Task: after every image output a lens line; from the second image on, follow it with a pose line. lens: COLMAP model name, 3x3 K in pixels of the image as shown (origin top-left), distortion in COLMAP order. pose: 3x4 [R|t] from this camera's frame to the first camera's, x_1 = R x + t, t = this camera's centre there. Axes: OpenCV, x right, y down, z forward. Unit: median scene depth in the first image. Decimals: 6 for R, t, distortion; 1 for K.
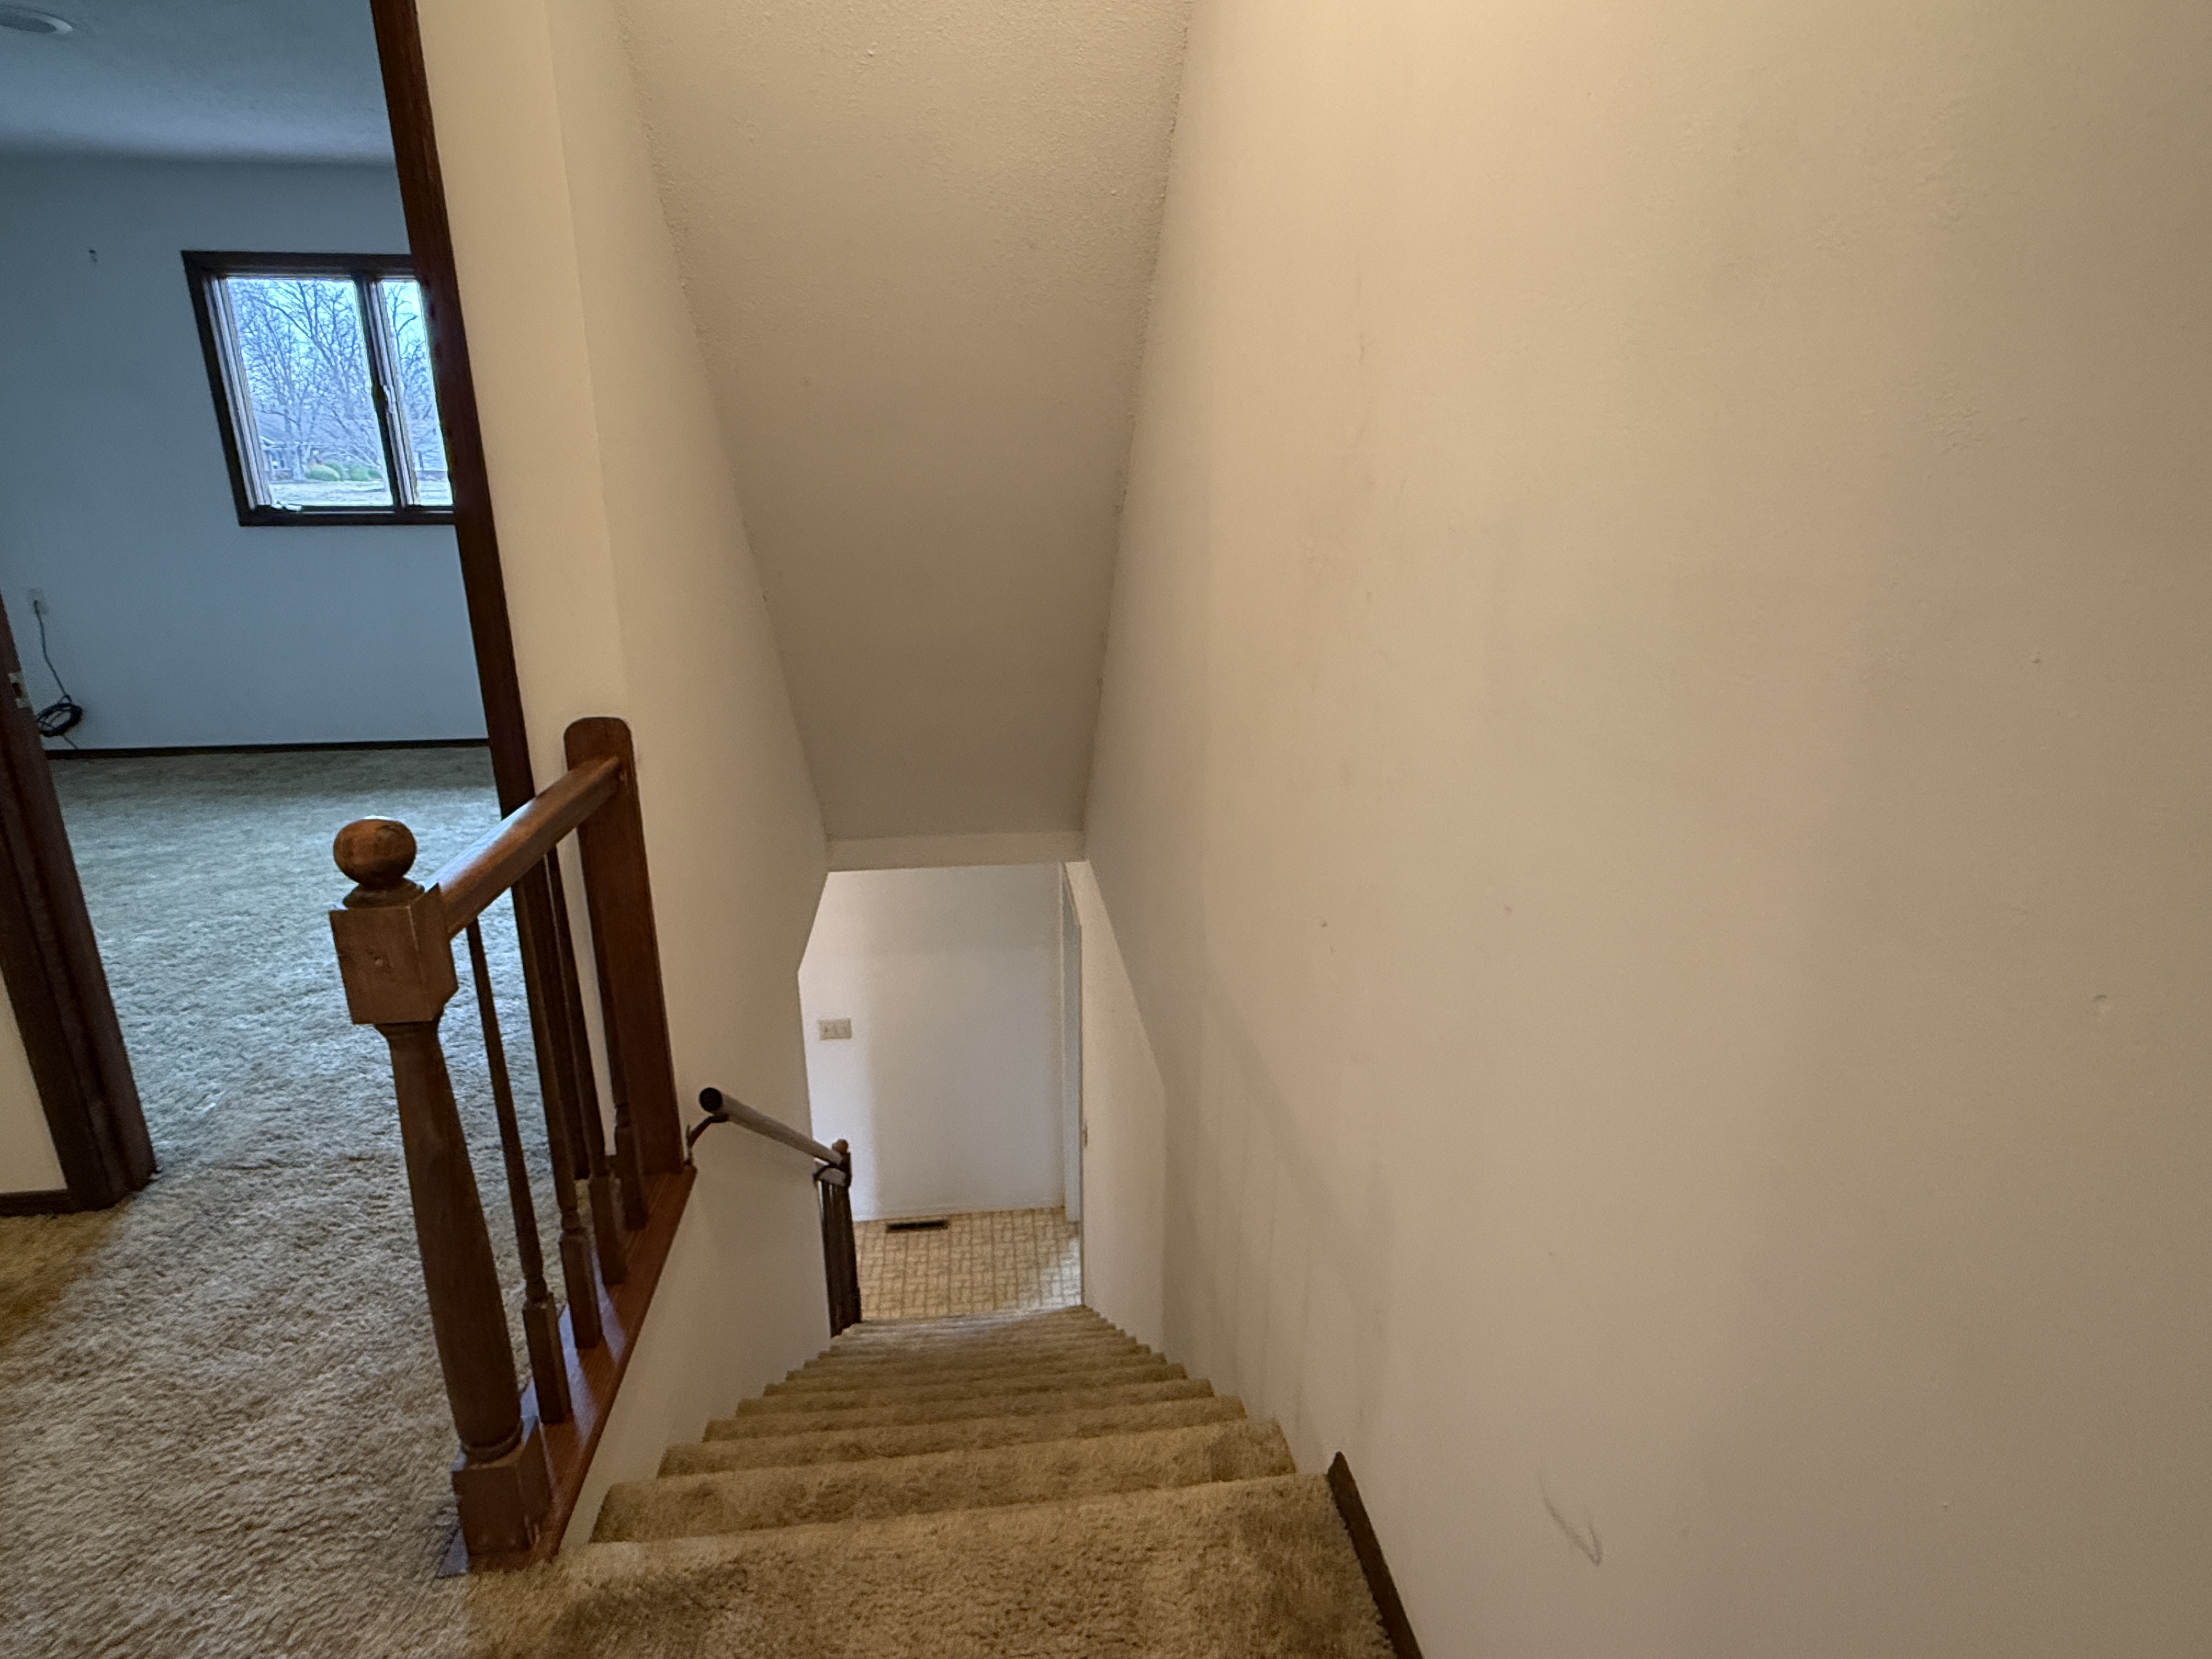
lens RADIAL K [[1175.7, 0, 1100.8], [0, 1175.7, 832.9], [0, 0, 1]] dist [0.001480, -0.000694]
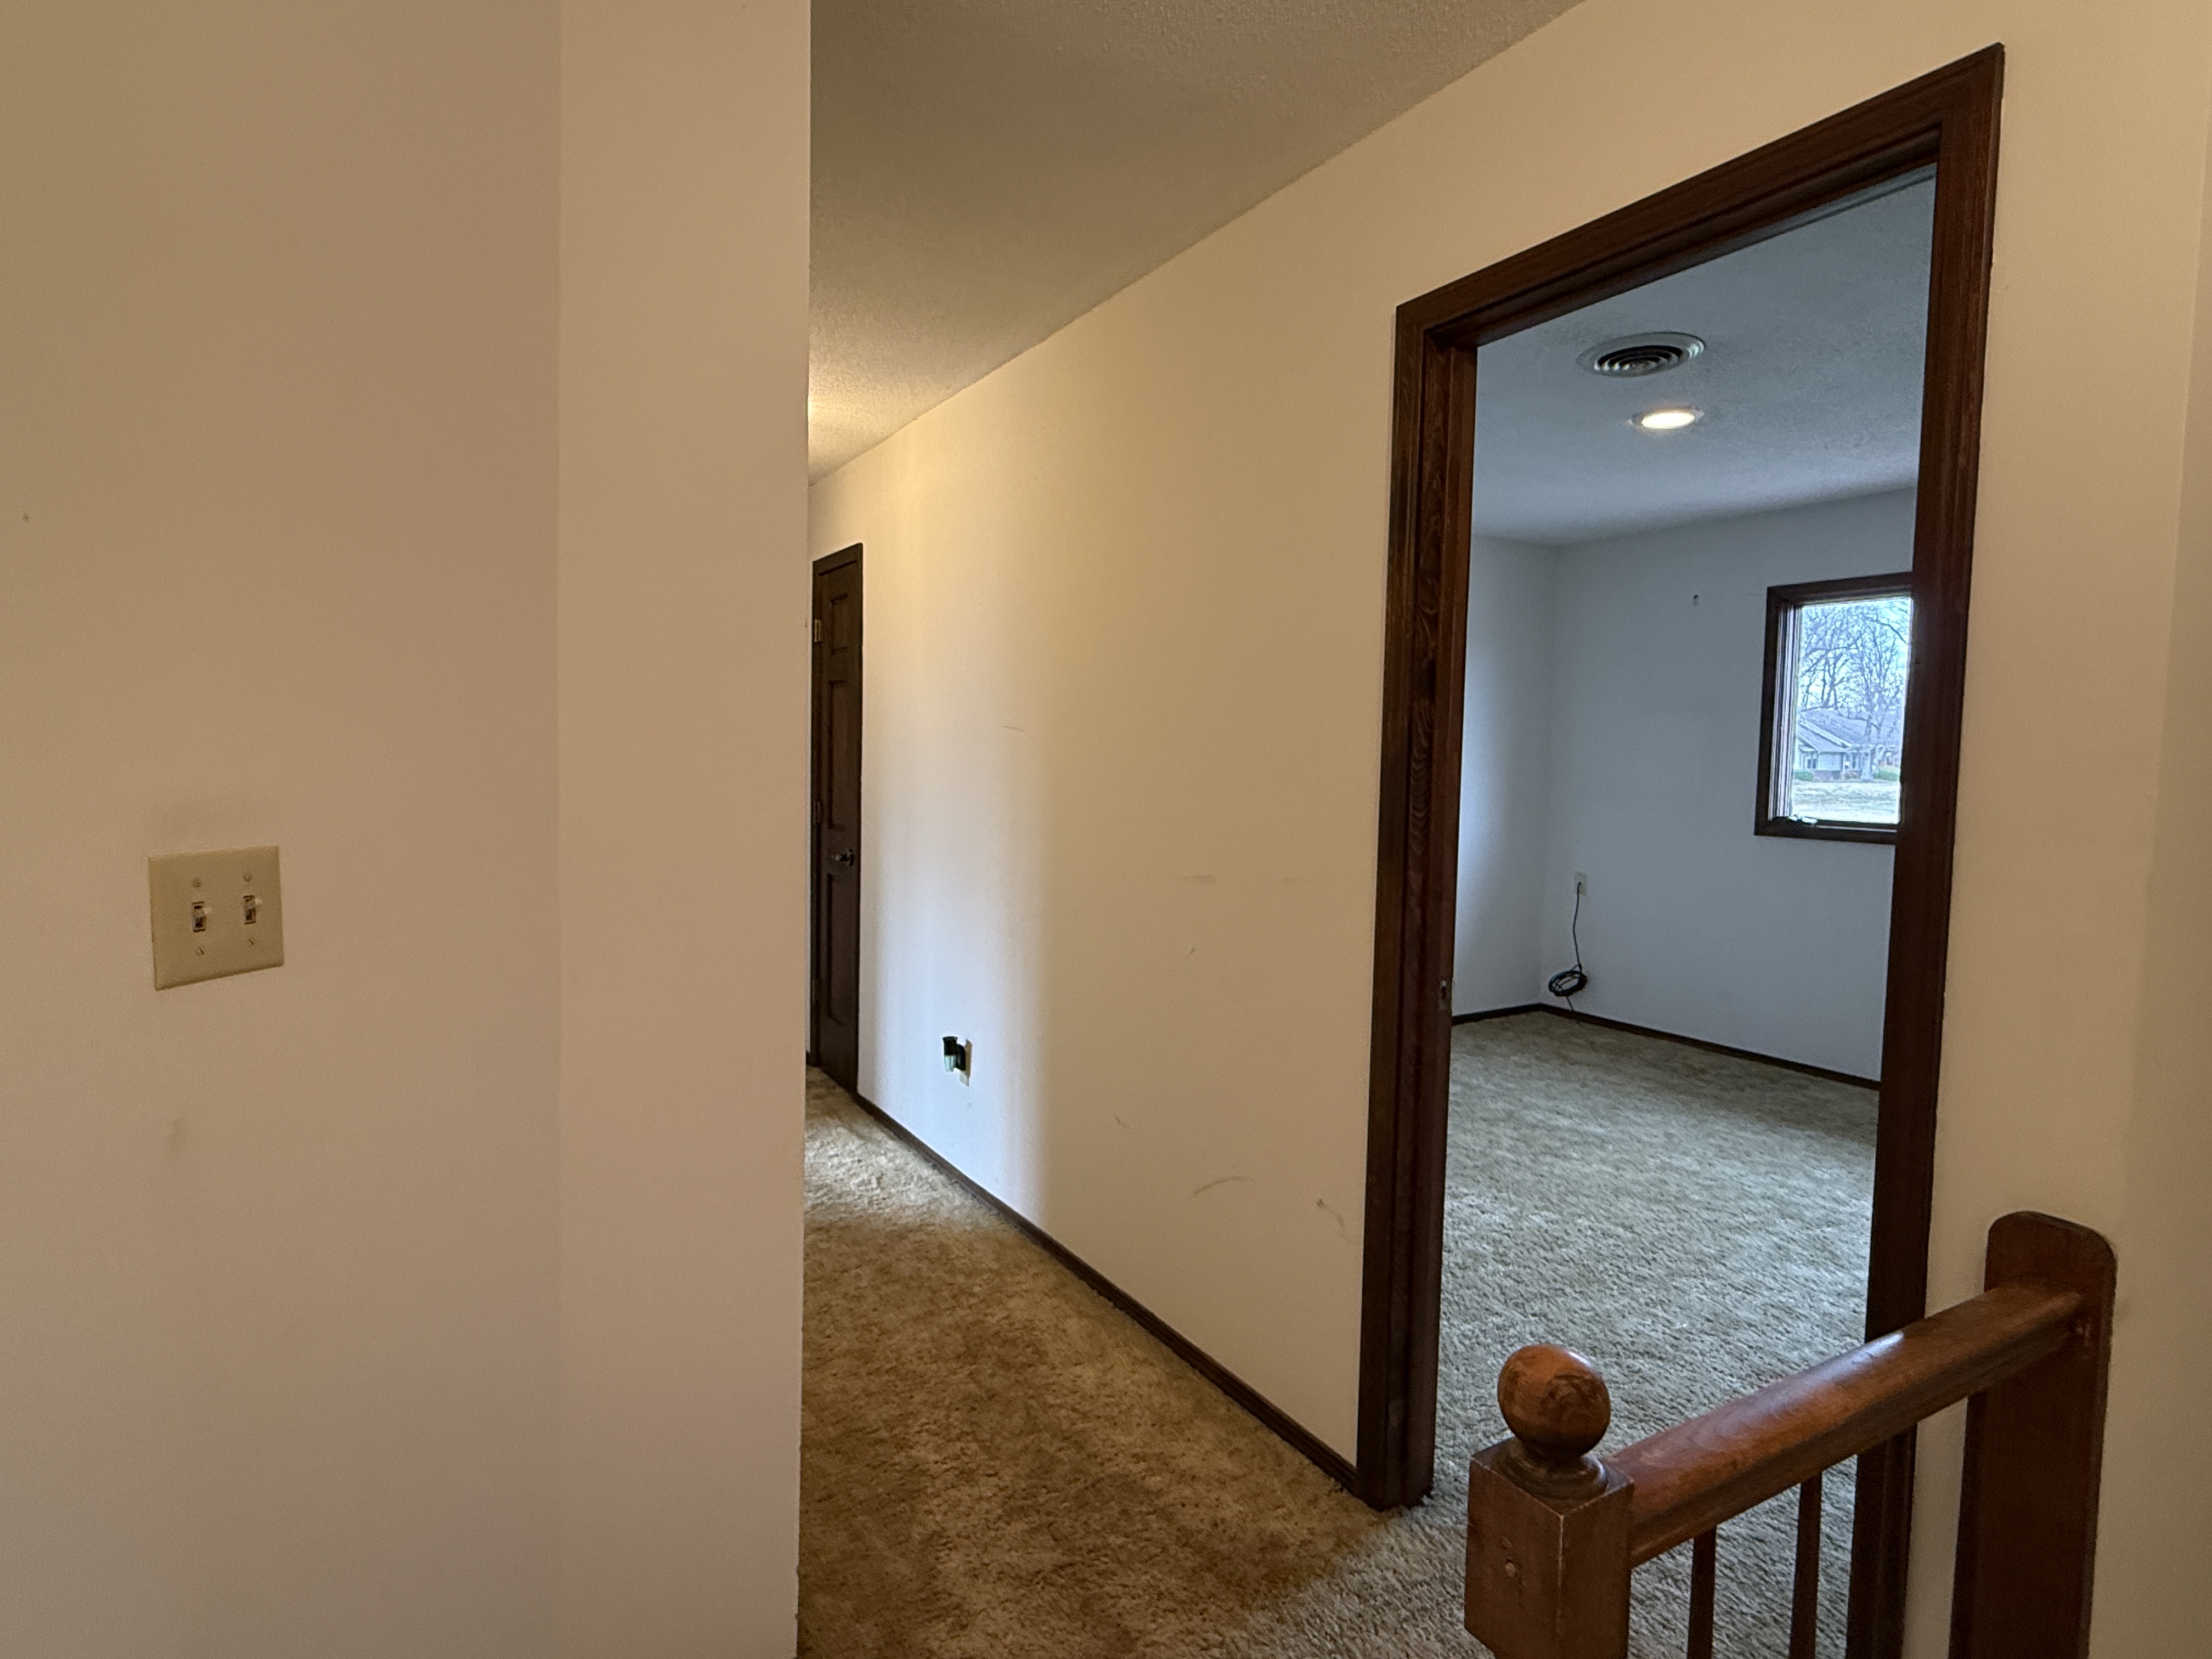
lens RADIAL K [[1175.7, 0, 1097.7], [0, 1175.7, 825.4], [0, 0, 1]] dist [0.001480, -0.000694]
pose [[0.401149, 0.065077, -0.913698, -0.040249], [-0.290608, 0.954986, -0.059571, -0.059338], [0.868692, 0.289425, 0.402004, 0.130469]]
